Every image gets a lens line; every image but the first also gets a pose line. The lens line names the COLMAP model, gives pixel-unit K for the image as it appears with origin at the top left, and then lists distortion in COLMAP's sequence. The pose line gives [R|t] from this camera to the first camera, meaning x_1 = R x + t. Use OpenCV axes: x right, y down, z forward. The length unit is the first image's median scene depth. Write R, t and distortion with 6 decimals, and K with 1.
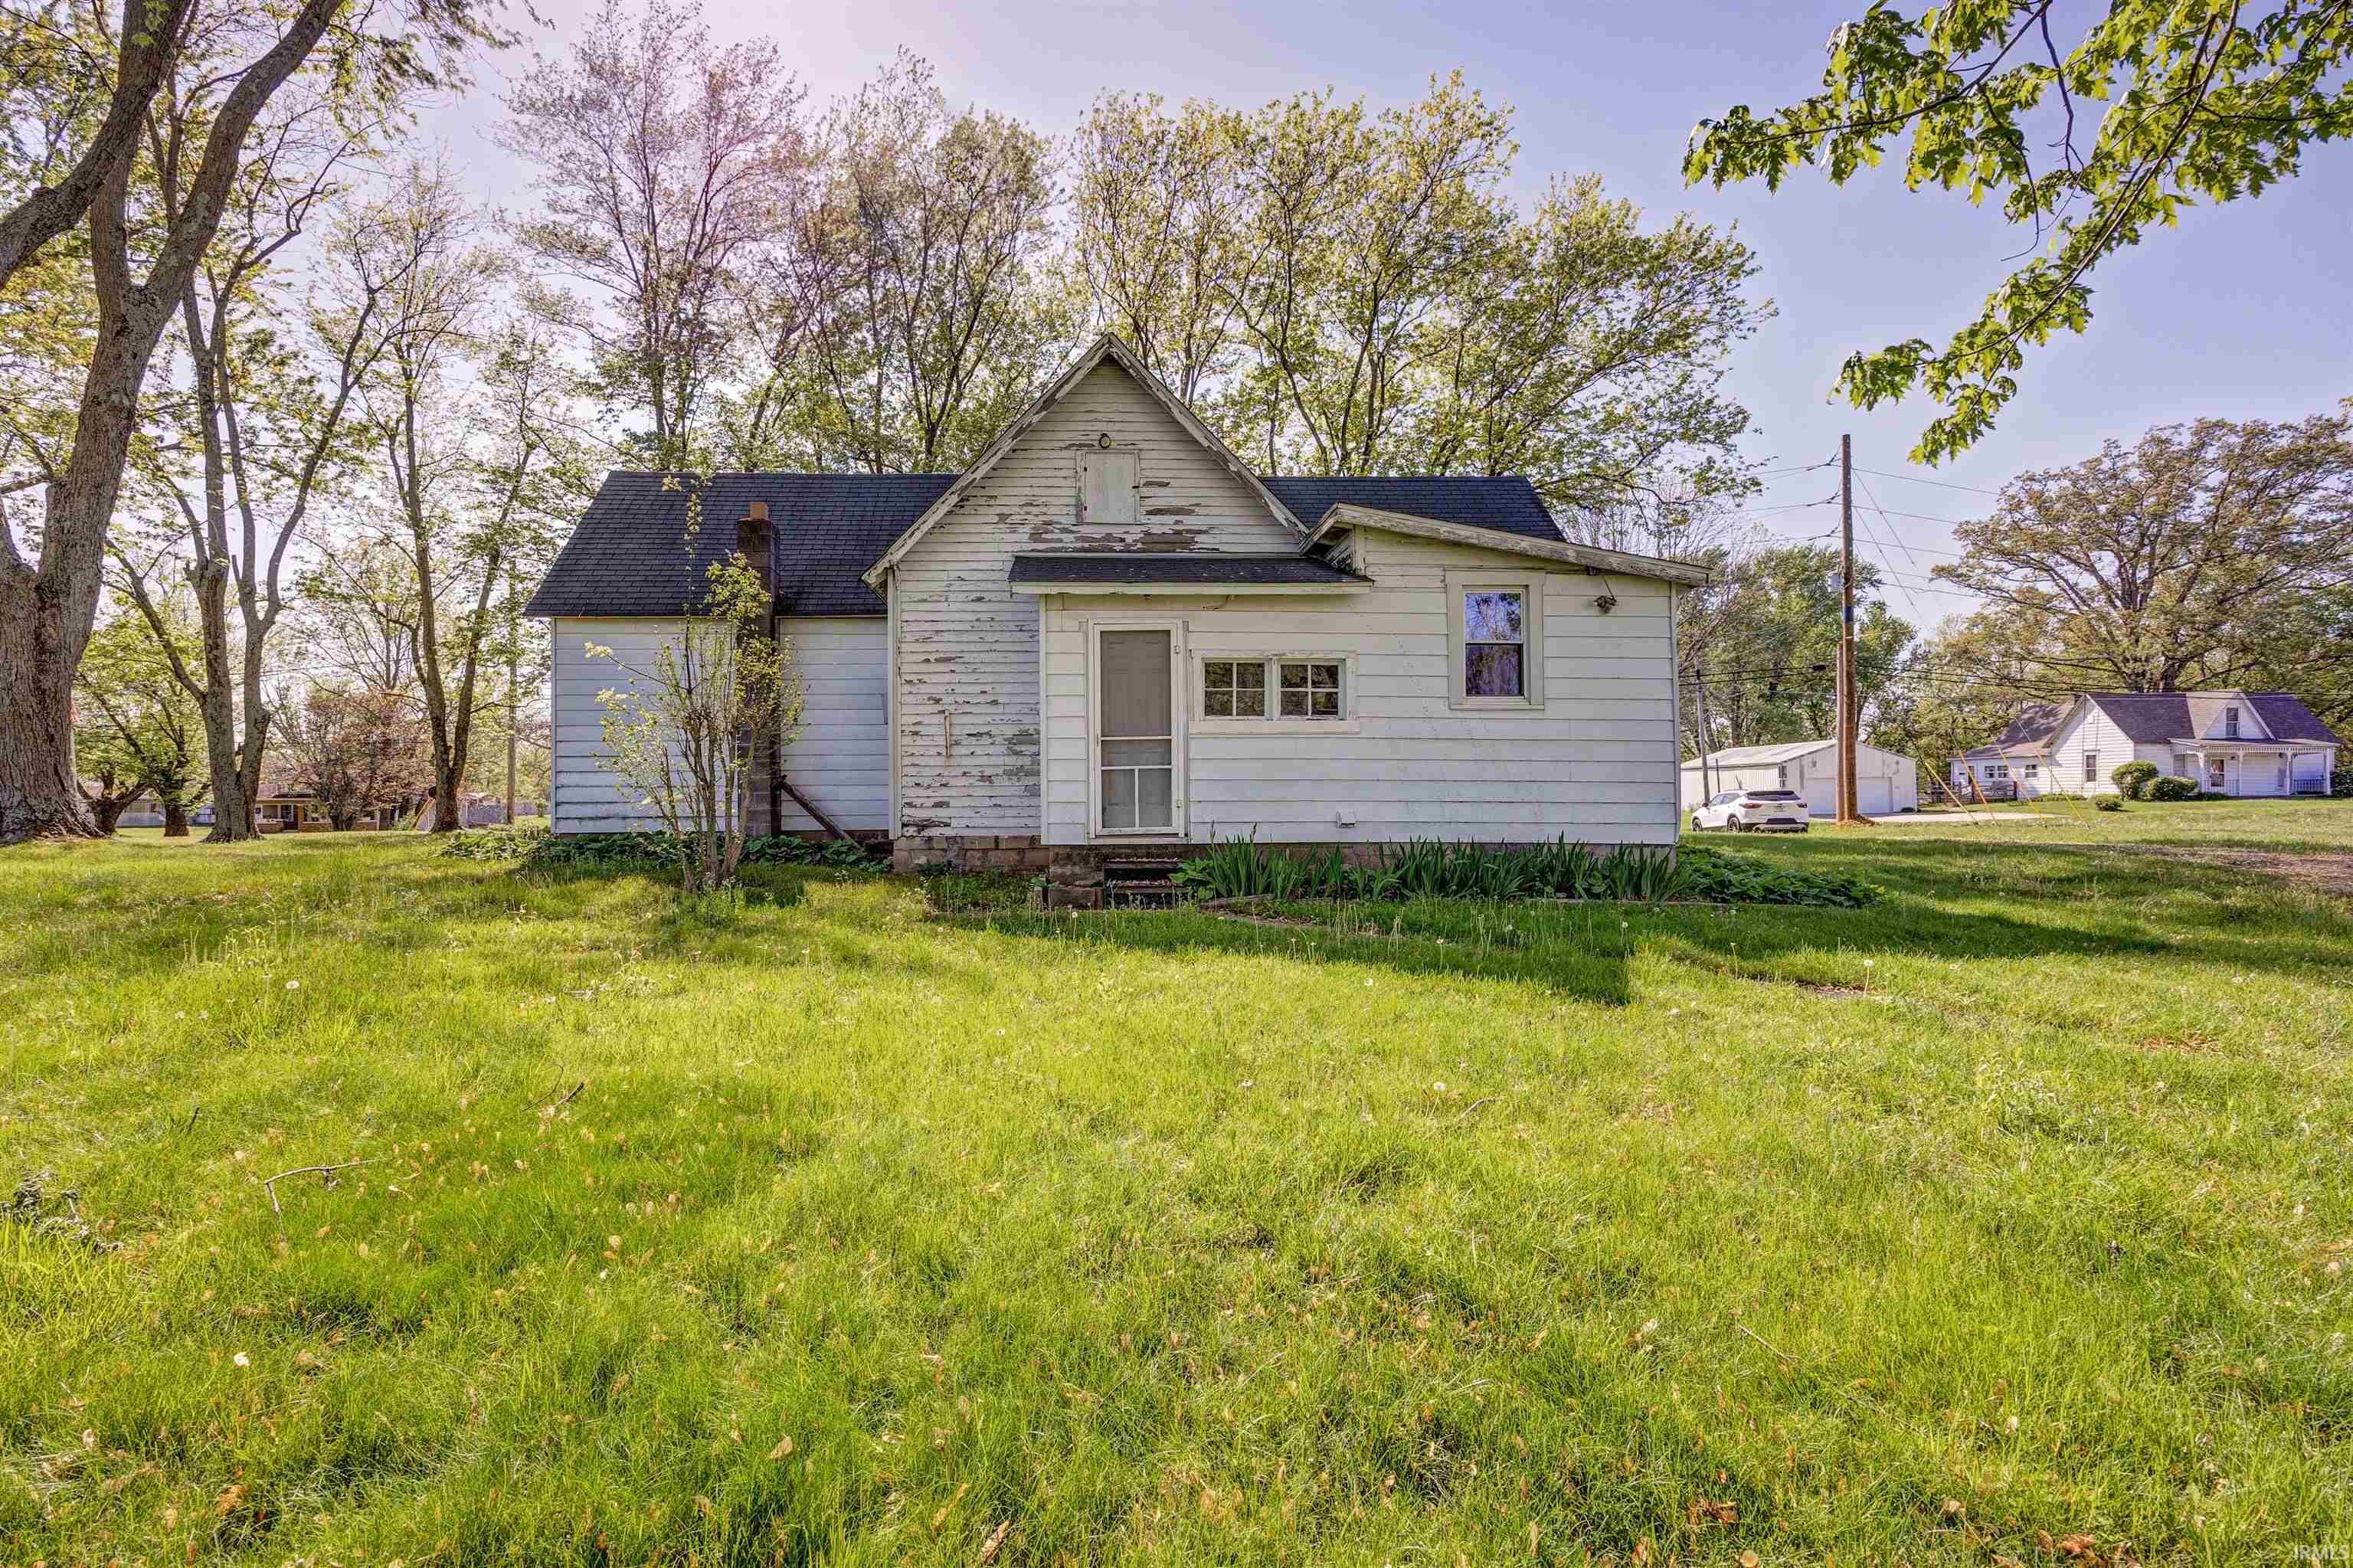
lens RADIAL K [[942.9, 0, 1173.4], [0, 942.9, 788.1], [0, 0, 1]] dist [0.003283, 0.000157]
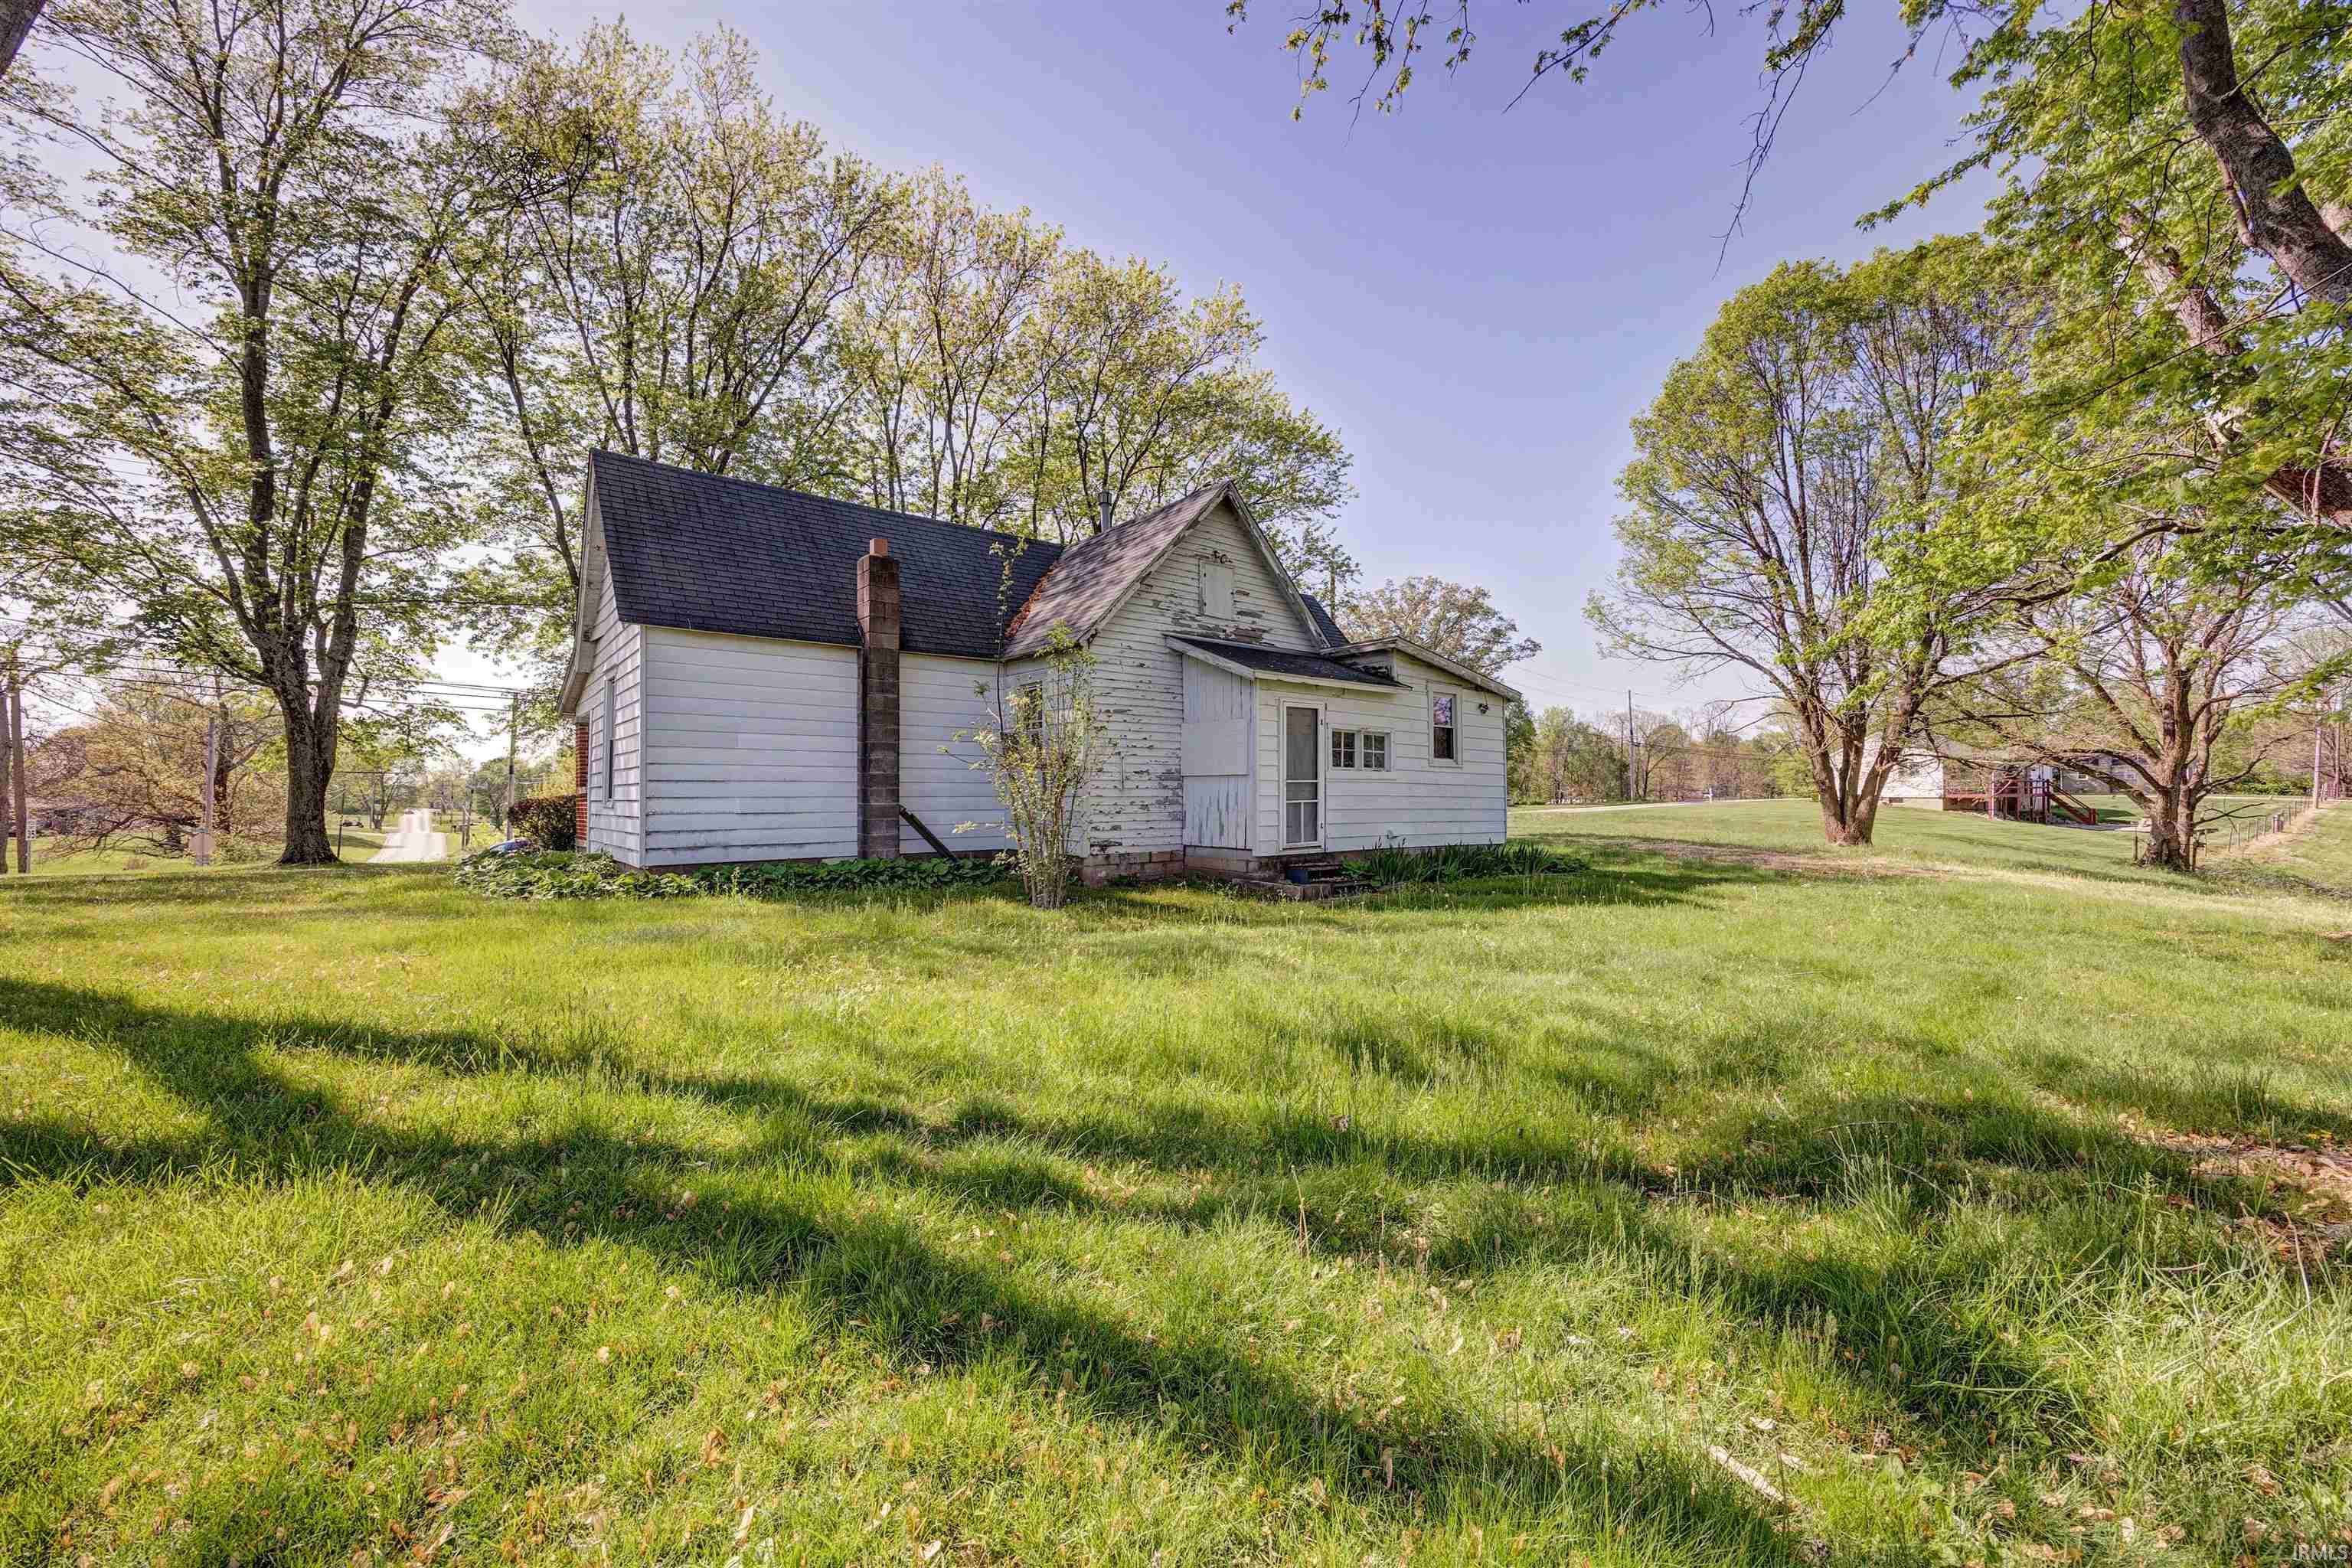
lens RADIAL K [[942.4, 0, 1159.6], [0, 942.4, 782.1], [0, 0, 1]] dist [0.003283, 0.000157]
pose [[0.788261, 0.011735, 0.615229, -1.096621], [-0.005656, 0.999914, -0.011826, -0.032648], [-0.615314, 0.005842, 0.788260, -0.015177]]
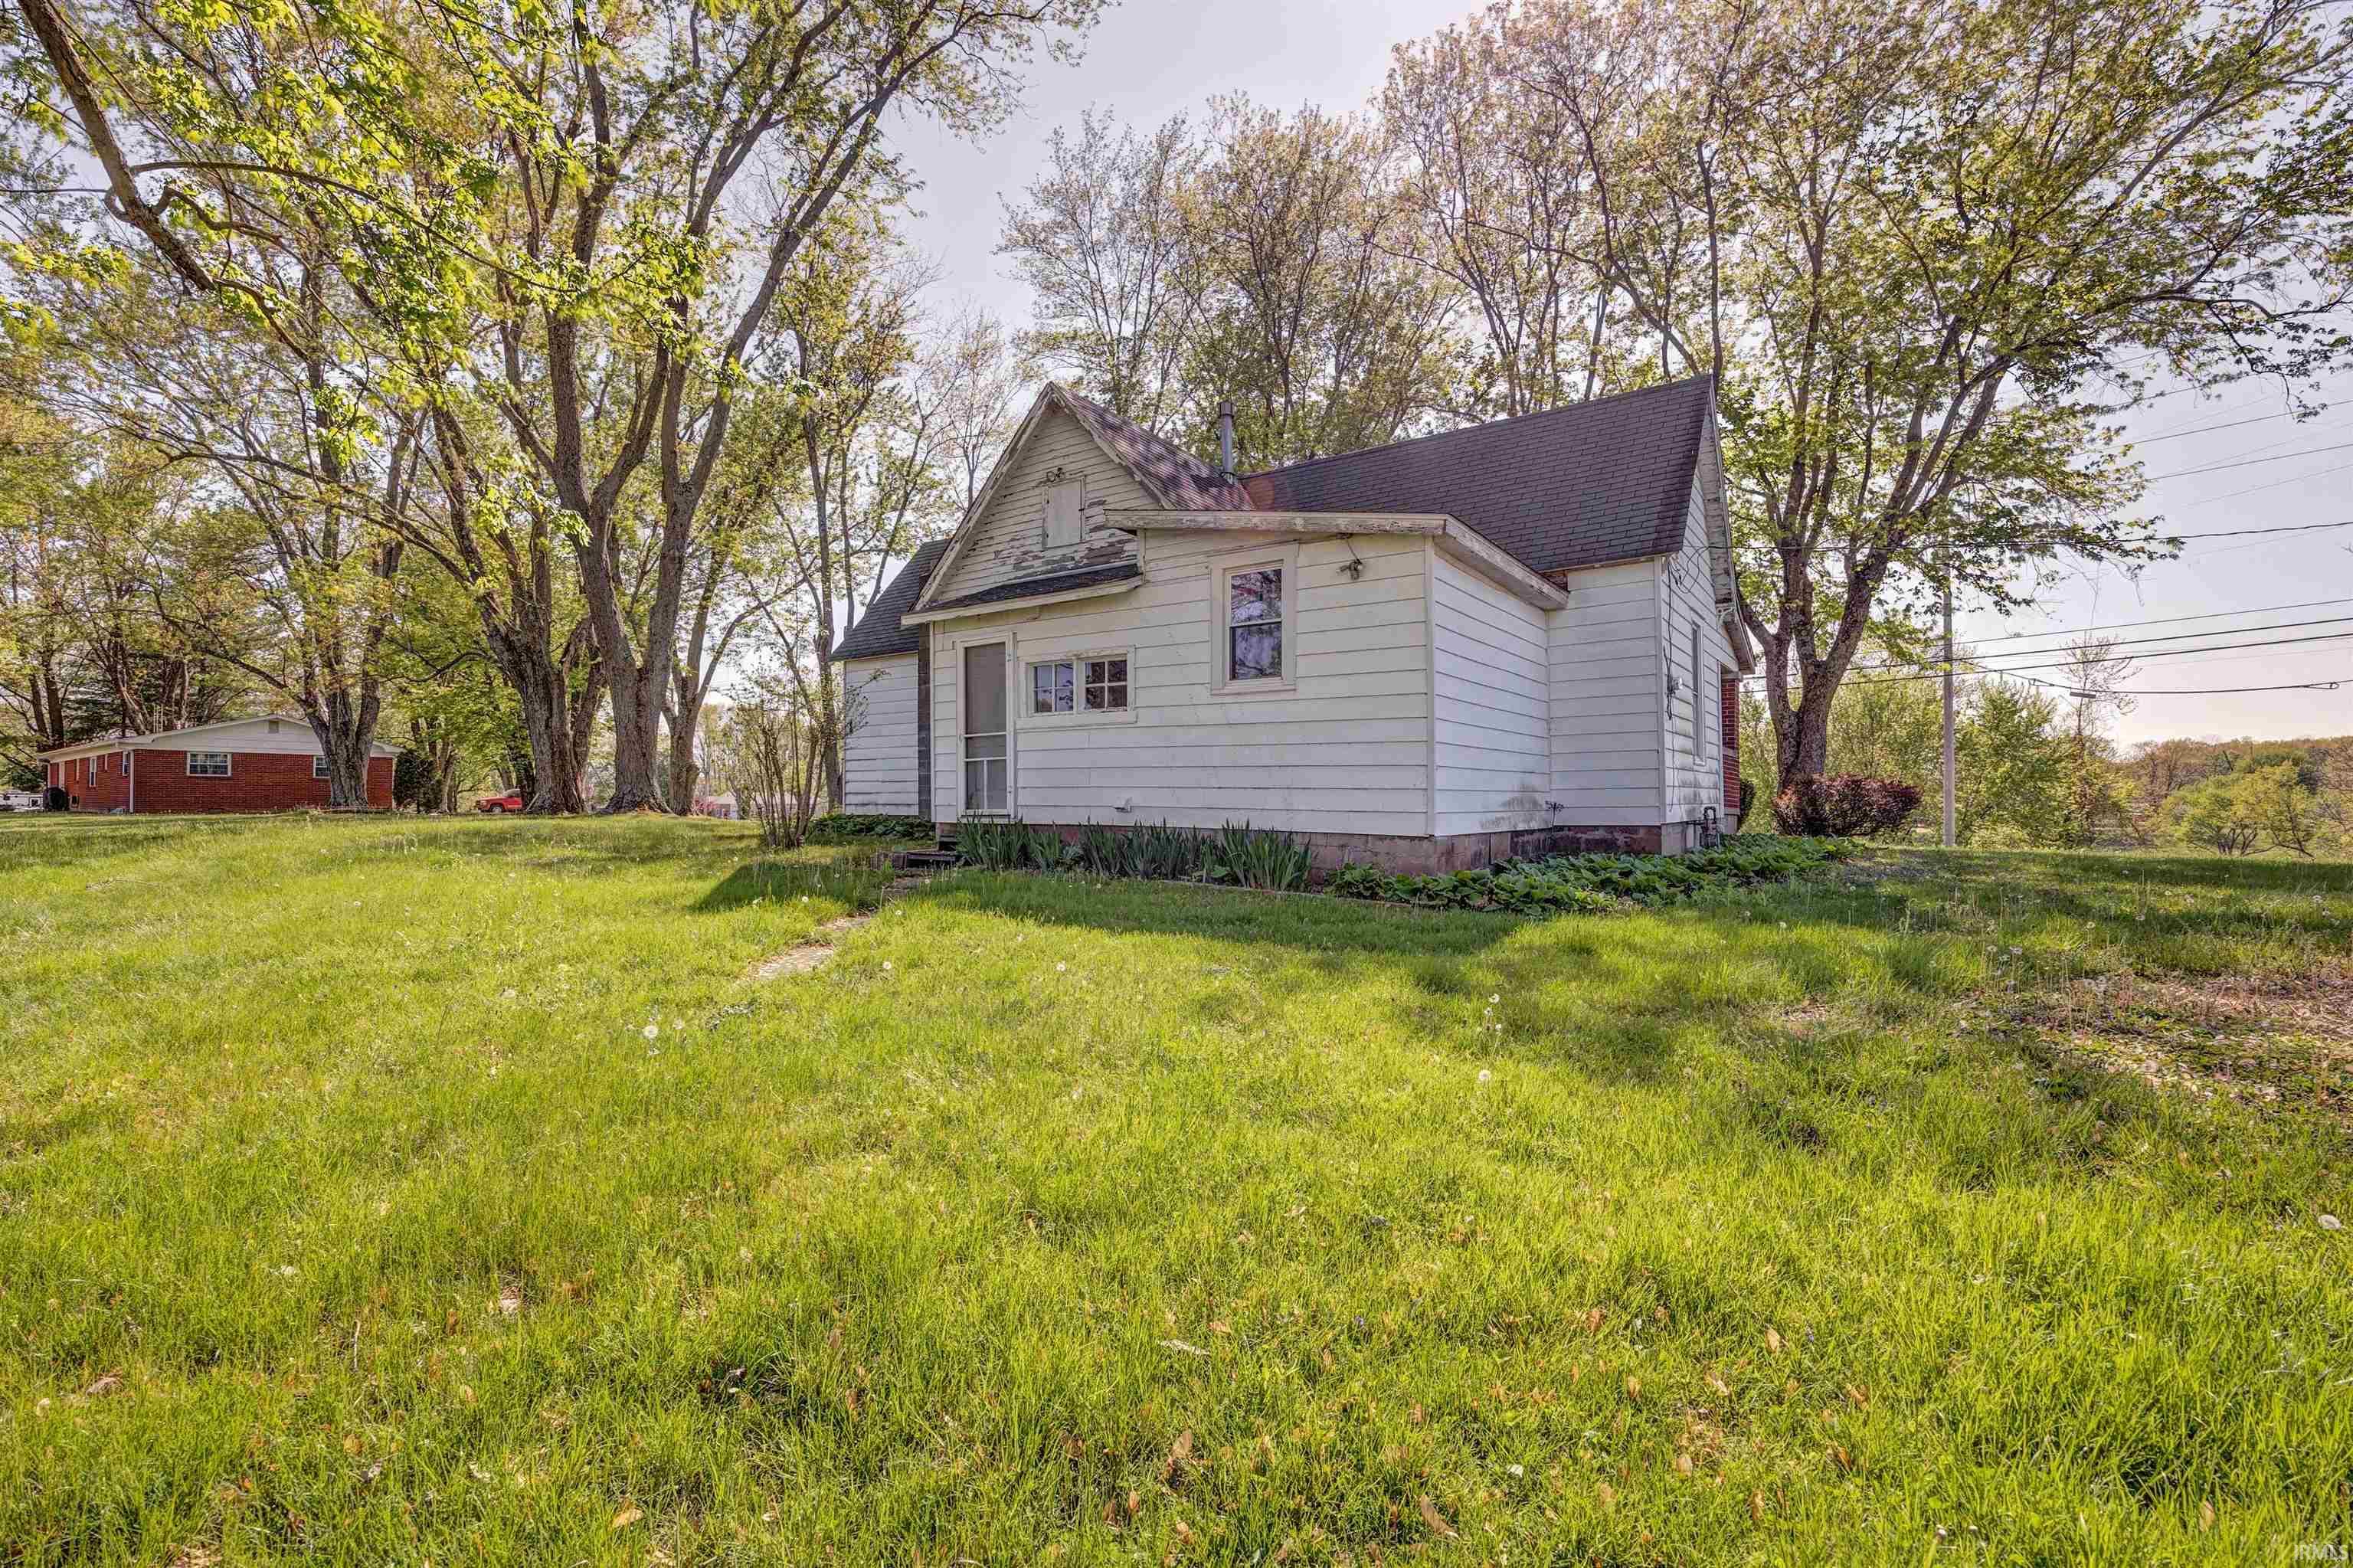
lens RADIAL K [[1015.5, 0, 1158.3], [0, 1015.5, 789.5], [0, 0, 1]] dist [0.000685, 0.000008]
pose [[0.797242, 0.000013, -0.603660, 0.893147], [-0.002527, 0.999991, -0.003316, 0.020293], [0.603655, 0.004169, 0.797235, 0.110008]]
